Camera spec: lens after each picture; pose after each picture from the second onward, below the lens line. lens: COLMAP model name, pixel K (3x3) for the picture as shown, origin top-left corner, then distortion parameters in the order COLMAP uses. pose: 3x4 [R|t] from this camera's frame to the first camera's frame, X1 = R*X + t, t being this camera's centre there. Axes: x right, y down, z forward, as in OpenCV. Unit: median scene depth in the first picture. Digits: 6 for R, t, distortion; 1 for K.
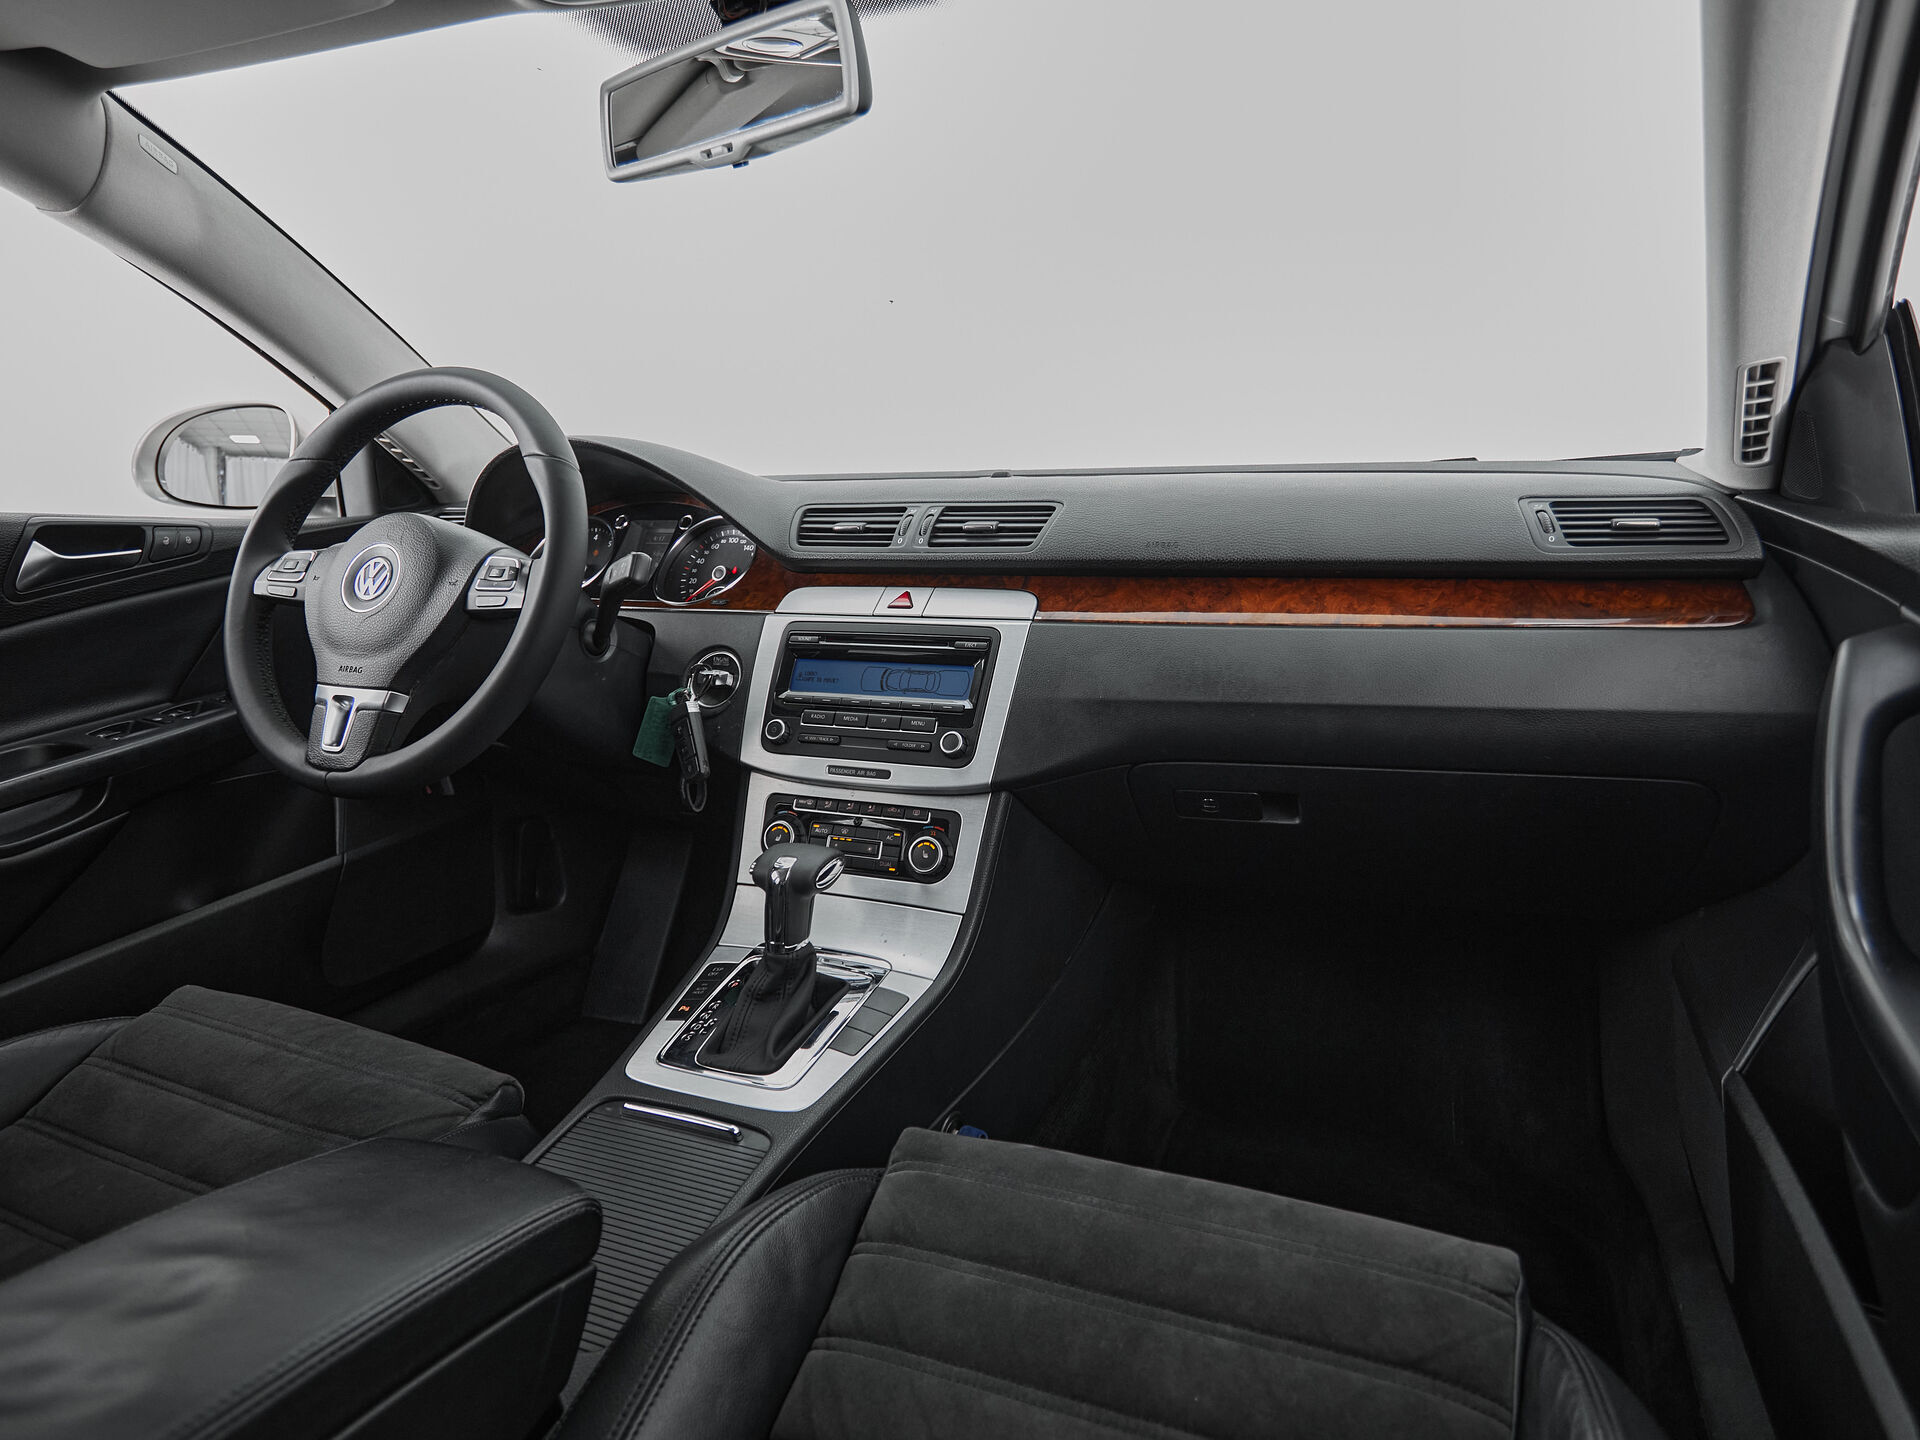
lens RADIAL K [[1102.7, 0, 990.6], [0, 1102.7, 729.1], [0, 0, 1]] dist [0.000022, -0.000295]
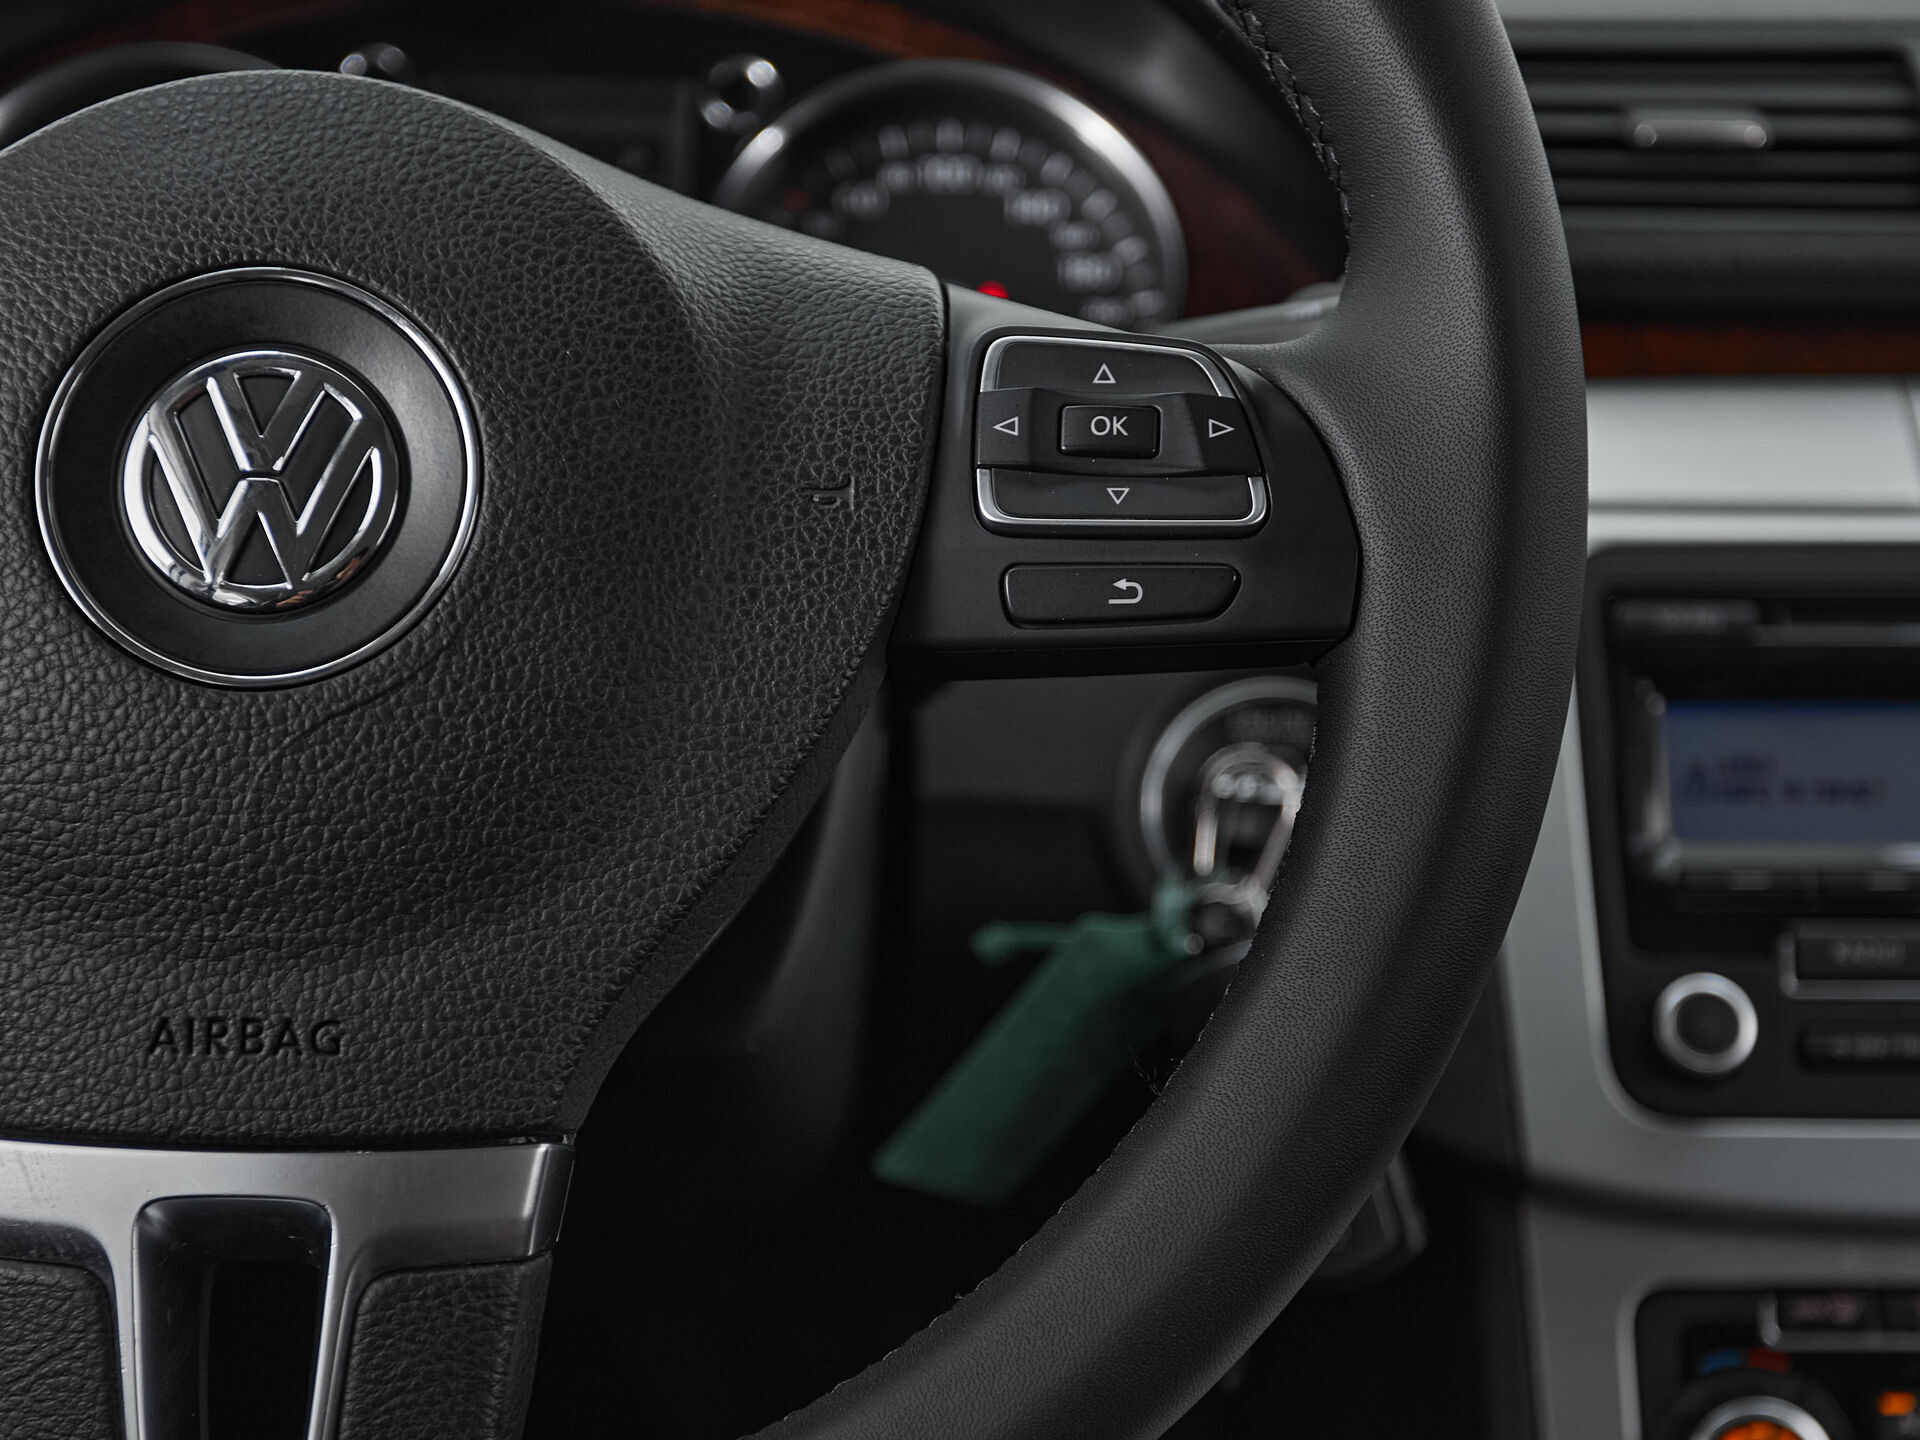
lens RADIAL K [[2996.7, 0, 957.9], [0, 2996.7, 889.7], [0, 0, 1]] dist [0.004396, 0.000000]
pose [[0.915695, -0.096805, 0.390040, -0.608607], [0.057784, 0.992184, 0.110594, -0.111752], [-0.397698, -0.078733, 0.914132, 0.502509]]
